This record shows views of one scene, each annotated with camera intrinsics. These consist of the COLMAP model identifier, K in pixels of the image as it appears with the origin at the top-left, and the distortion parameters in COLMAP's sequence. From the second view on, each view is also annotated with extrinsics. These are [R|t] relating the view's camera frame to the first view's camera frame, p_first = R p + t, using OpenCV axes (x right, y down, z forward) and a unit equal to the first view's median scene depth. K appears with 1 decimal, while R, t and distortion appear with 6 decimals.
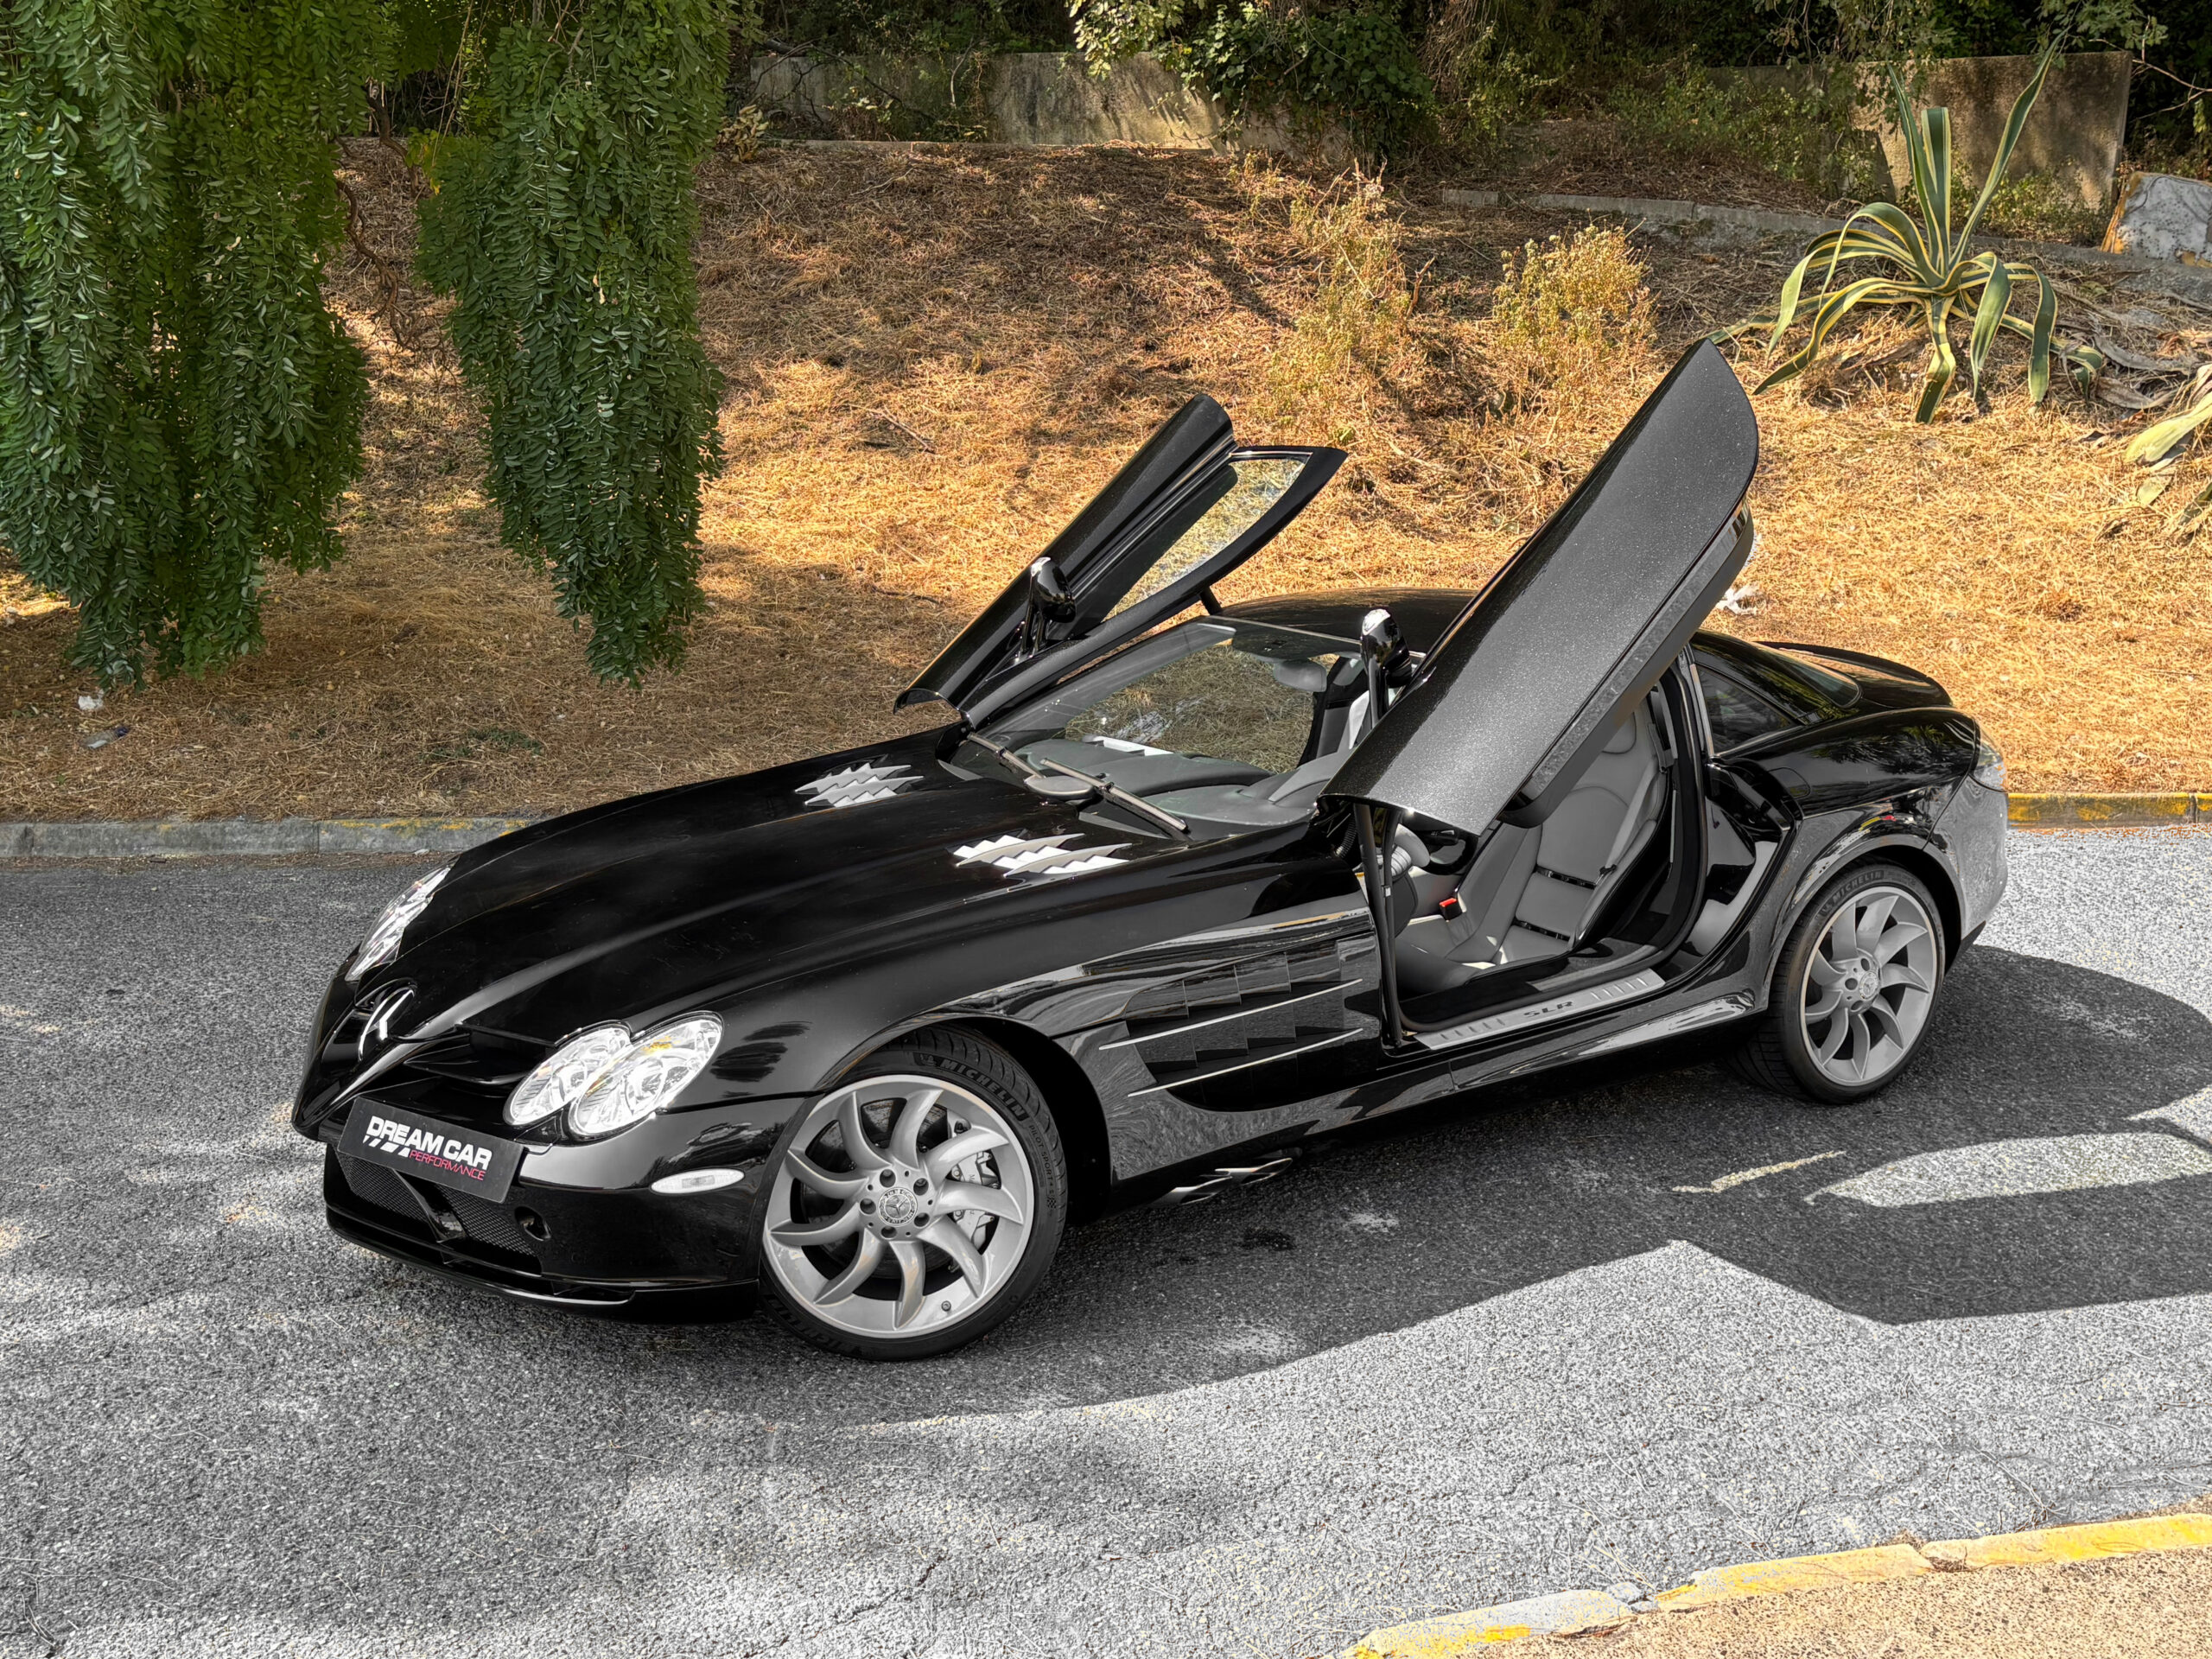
lens RADIAL K [[2244.8, 0, 1131.2], [0, 2244.8, 824.7], [0, 0, 1]] dist [0.046125, -0.098022]
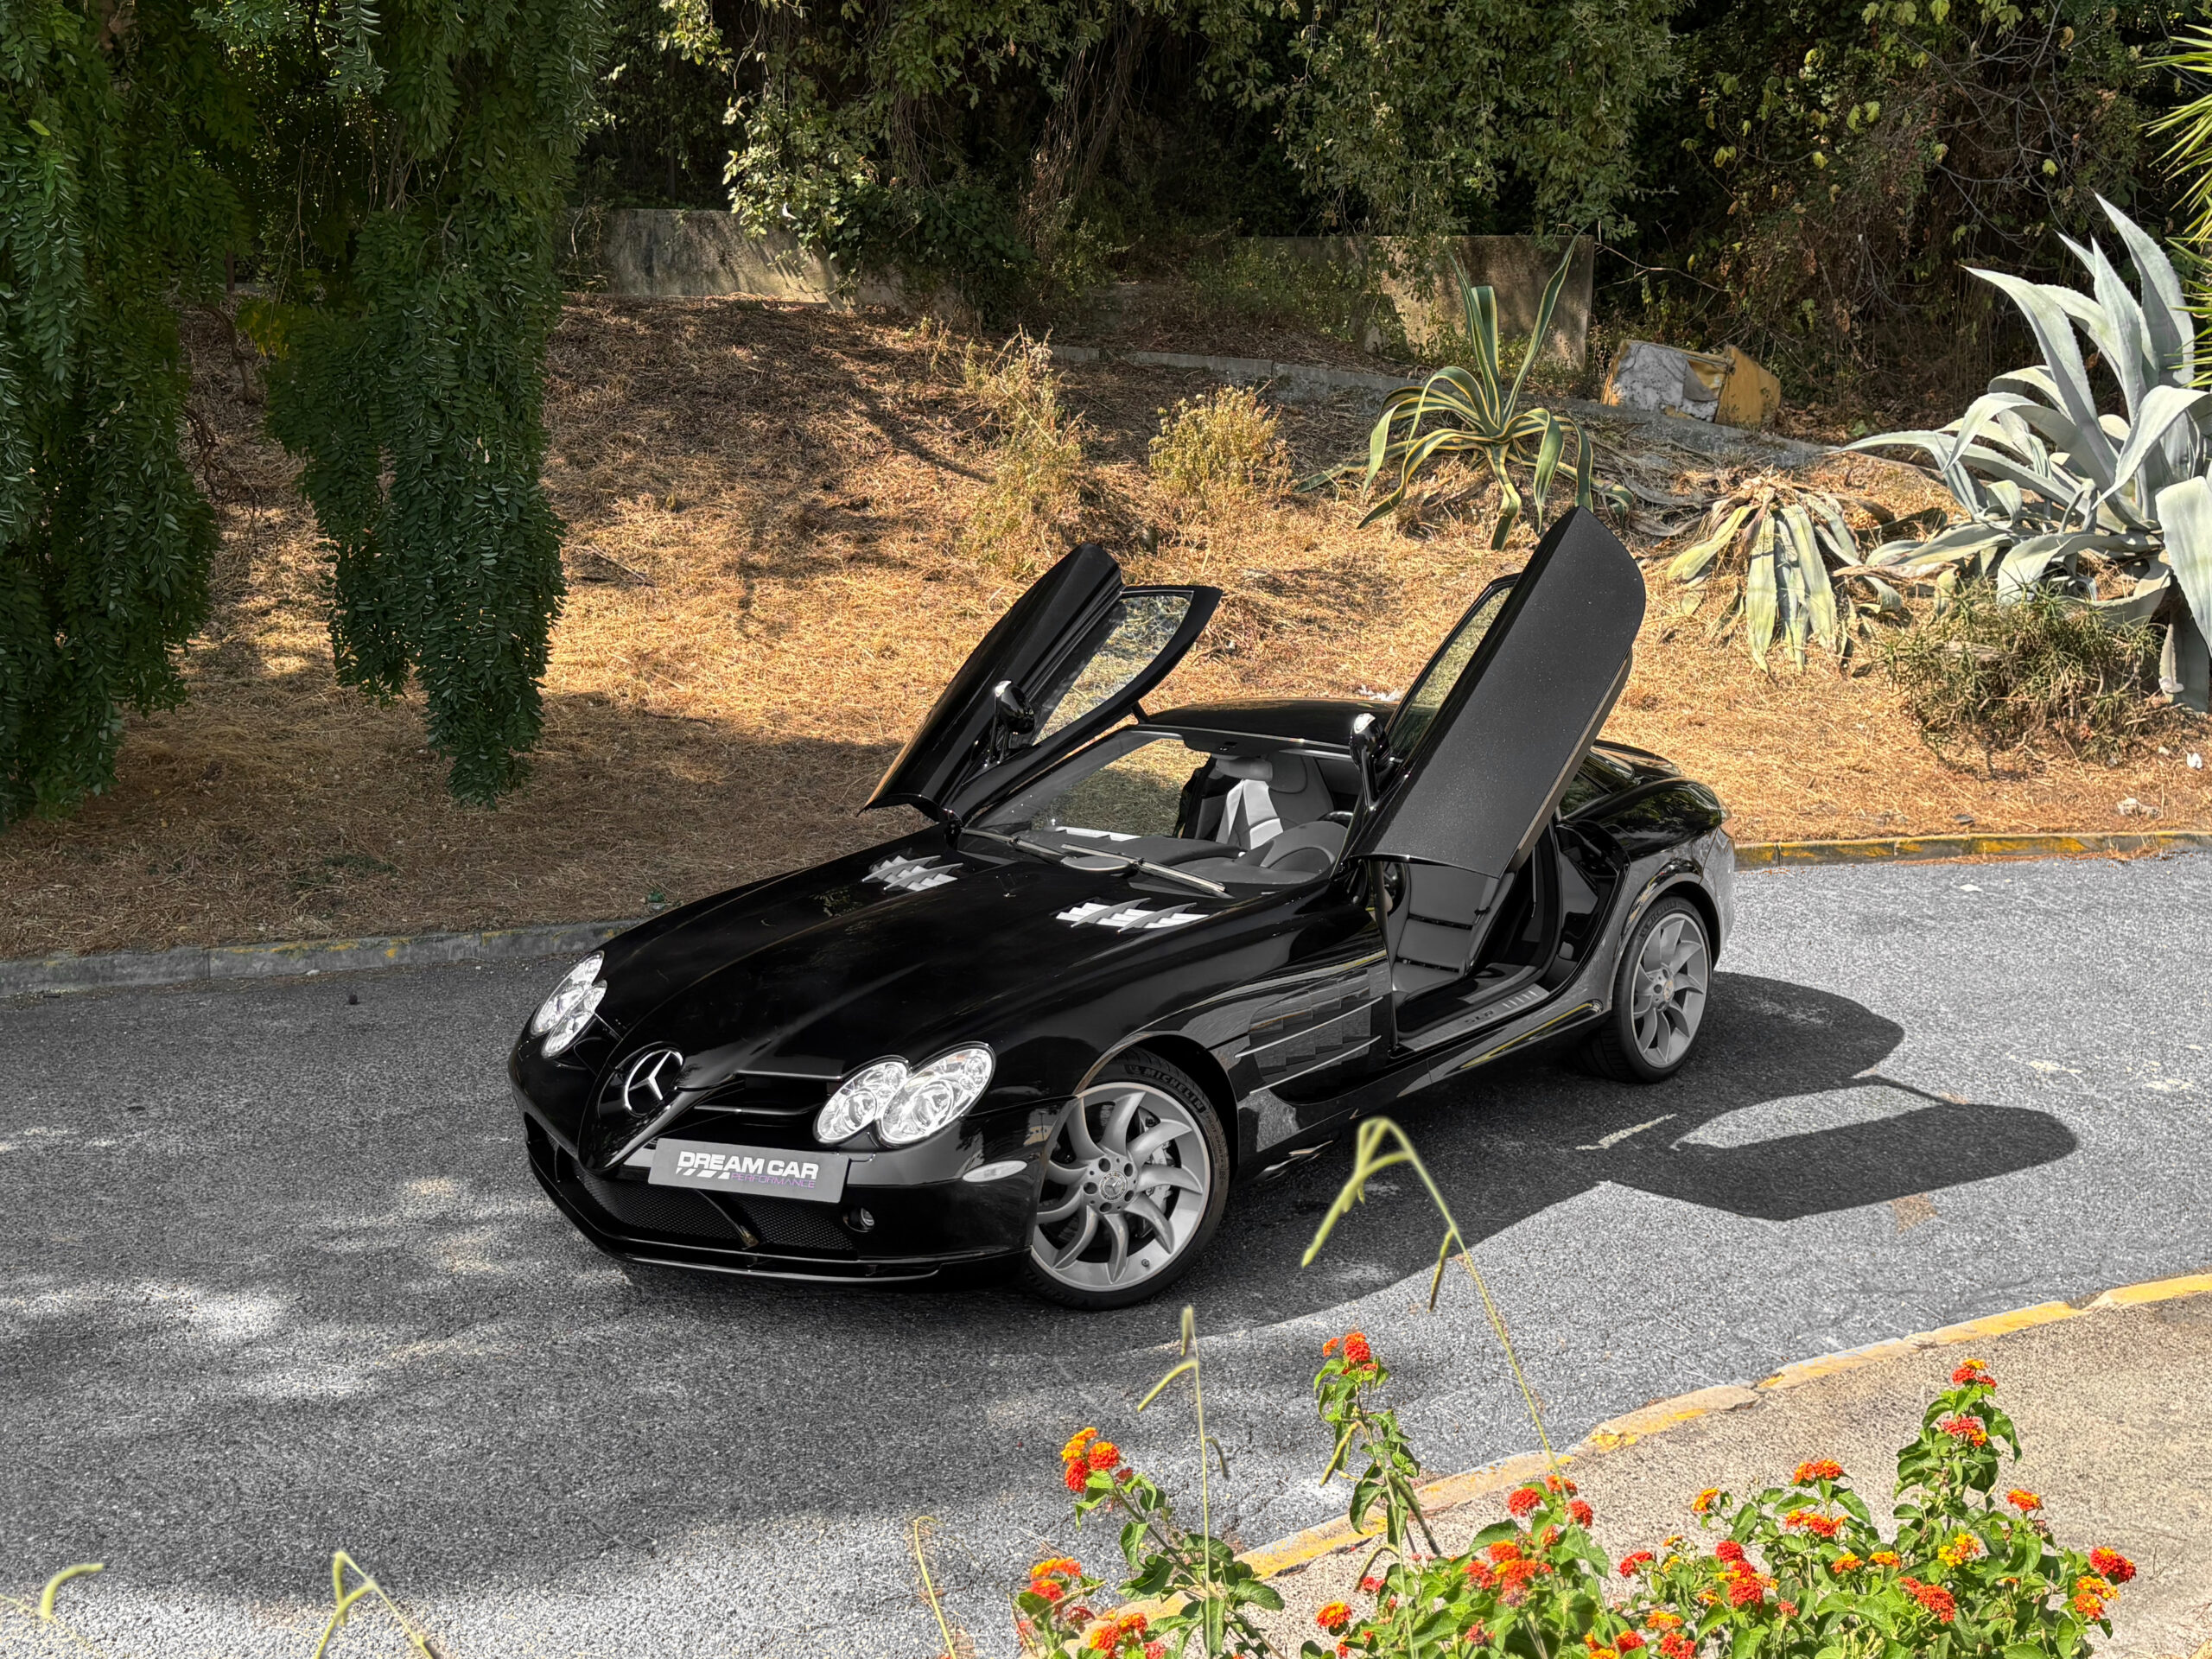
lens RADIAL K [[2231.2, 0, 1118.4], [0, 2231.2, 836.7], [0, 0, 1]] dist [0.116968, -0.290924]
pose [[0.965852, -0.045090, 0.255140, -0.206261], [0.056496, 0.997696, -0.037552, 0.009144], [-0.252859, 0.050684, 0.966175, -0.122343]]
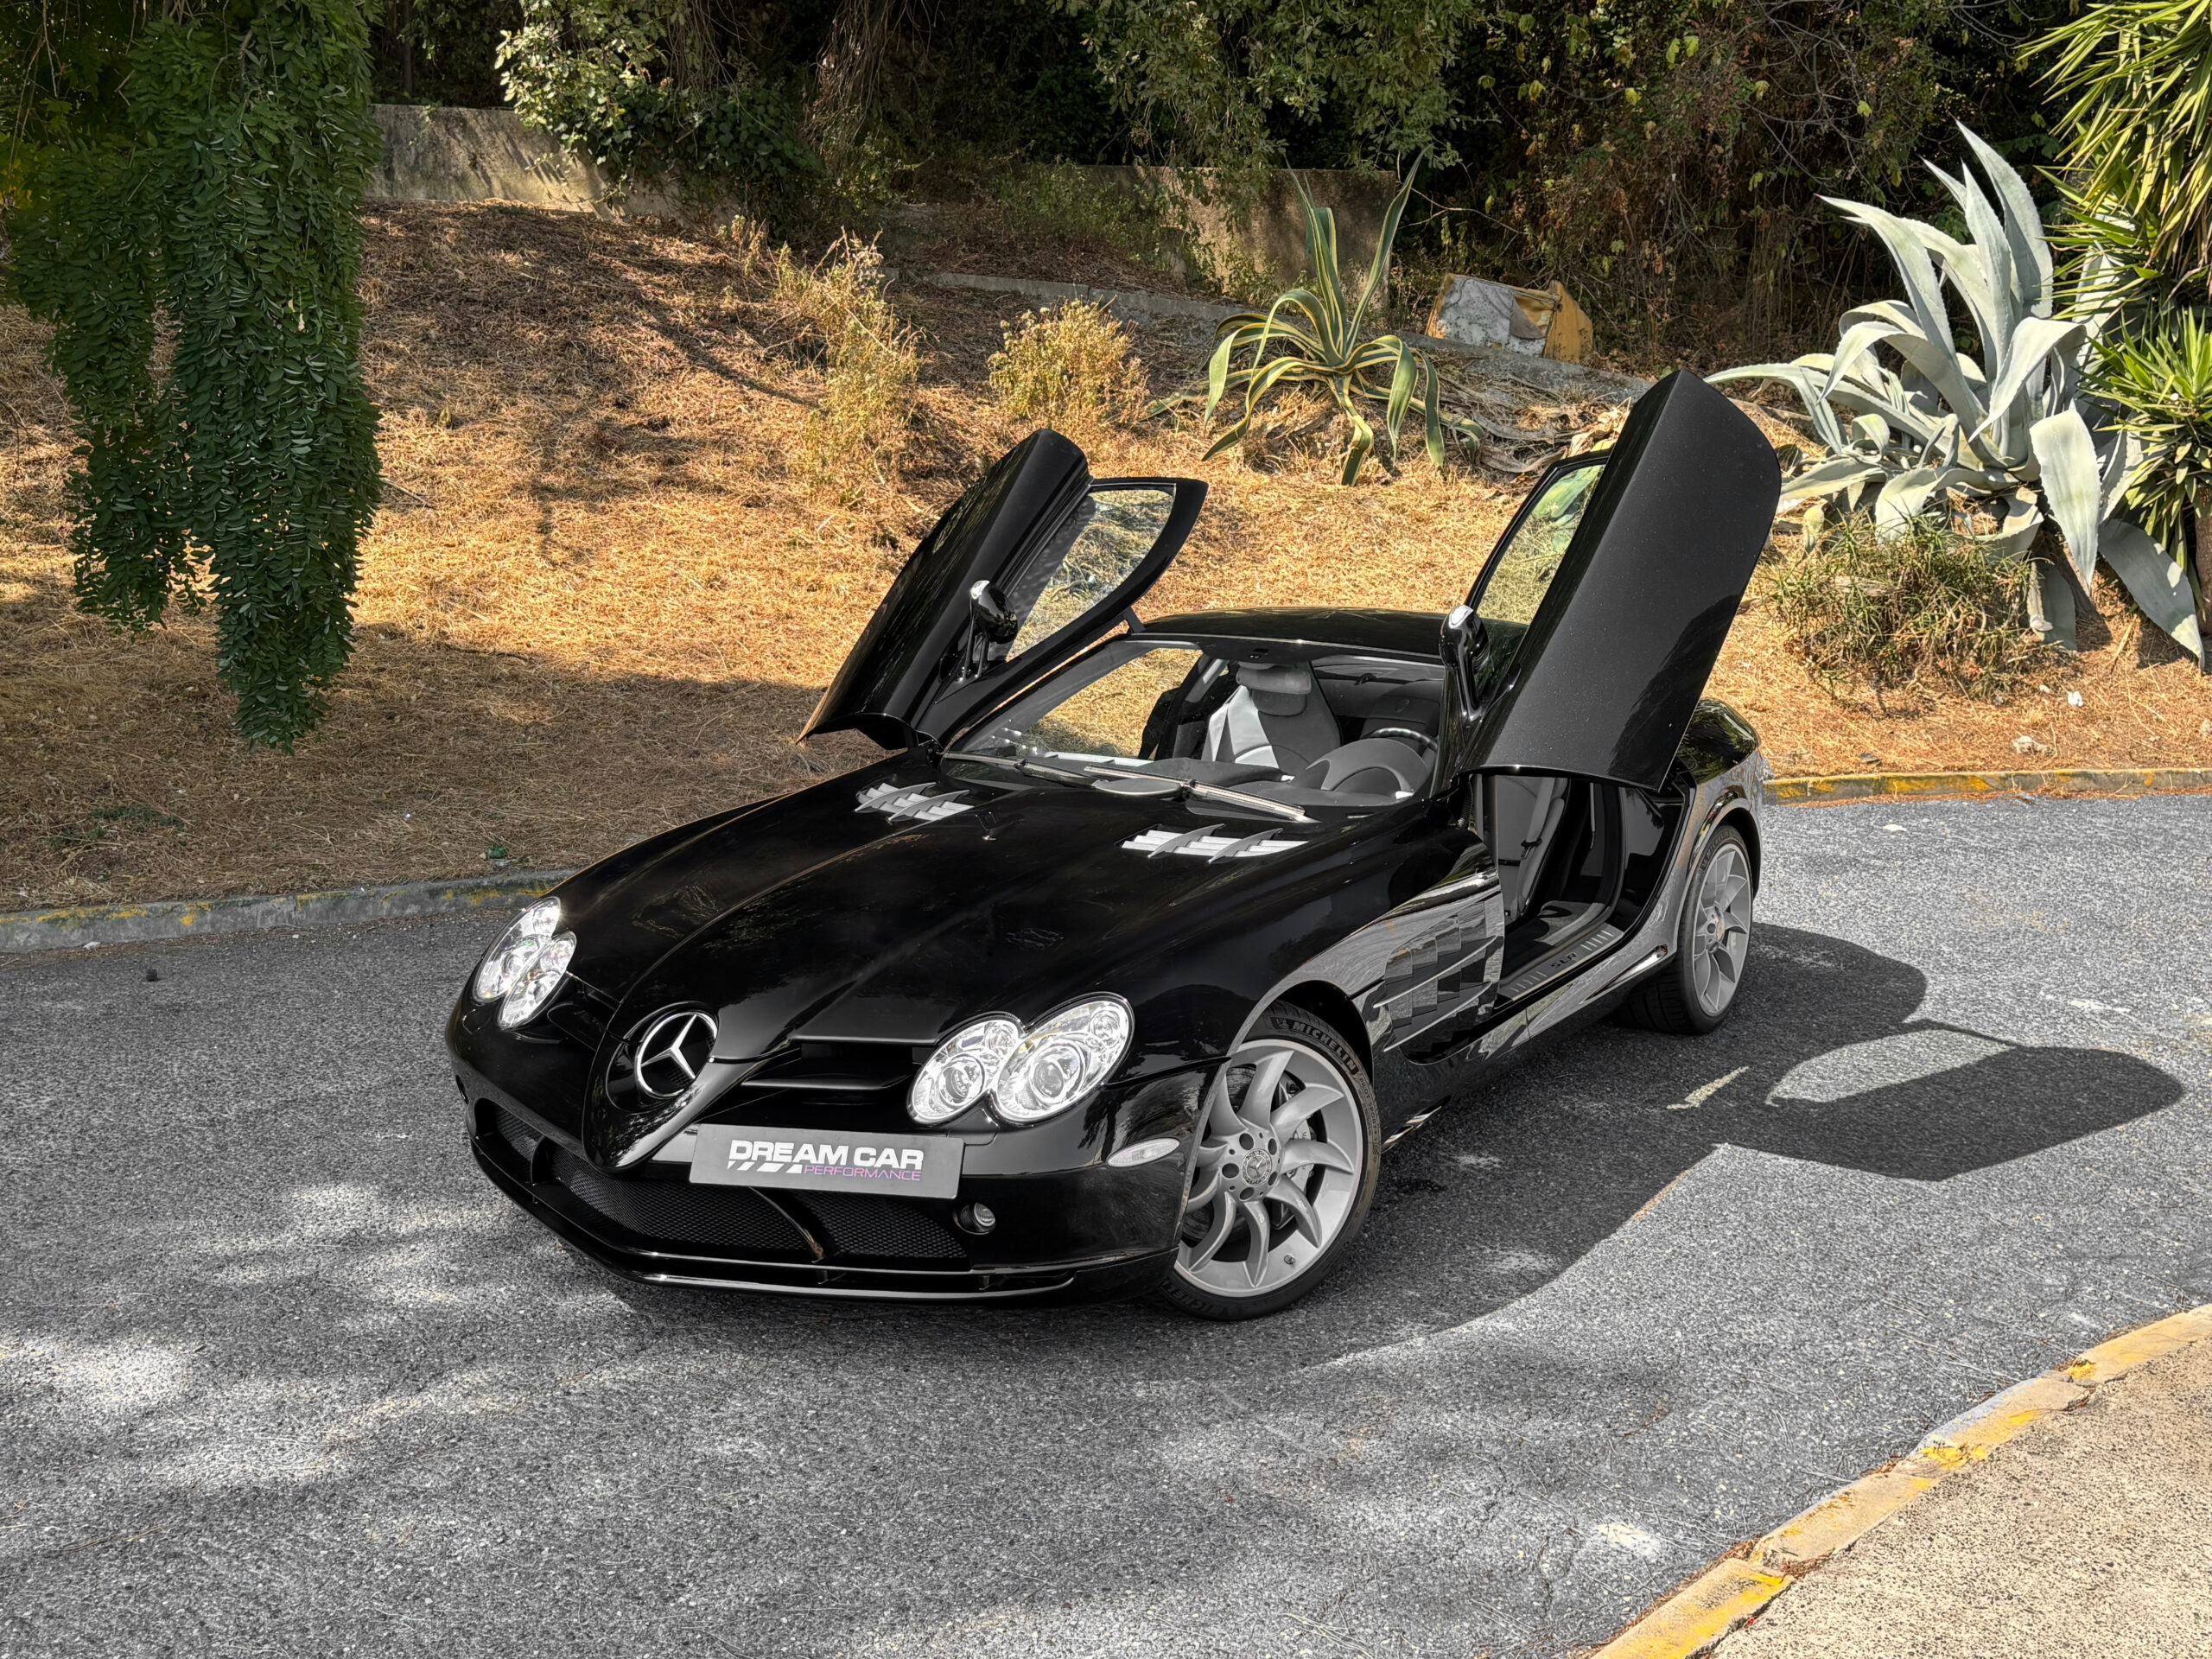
lens RADIAL K [[2231.2, 0, 1118.4], [0, 2231.2, 836.7], [0, 0, 1]] dist [0.116968, -0.290924]
pose [[0.917358, -0.058905, 0.393681, -0.277563], [0.072998, 0.997113, -0.020906, 0.016706], [-0.391313, 0.047916, 0.919009, 0.030110]]
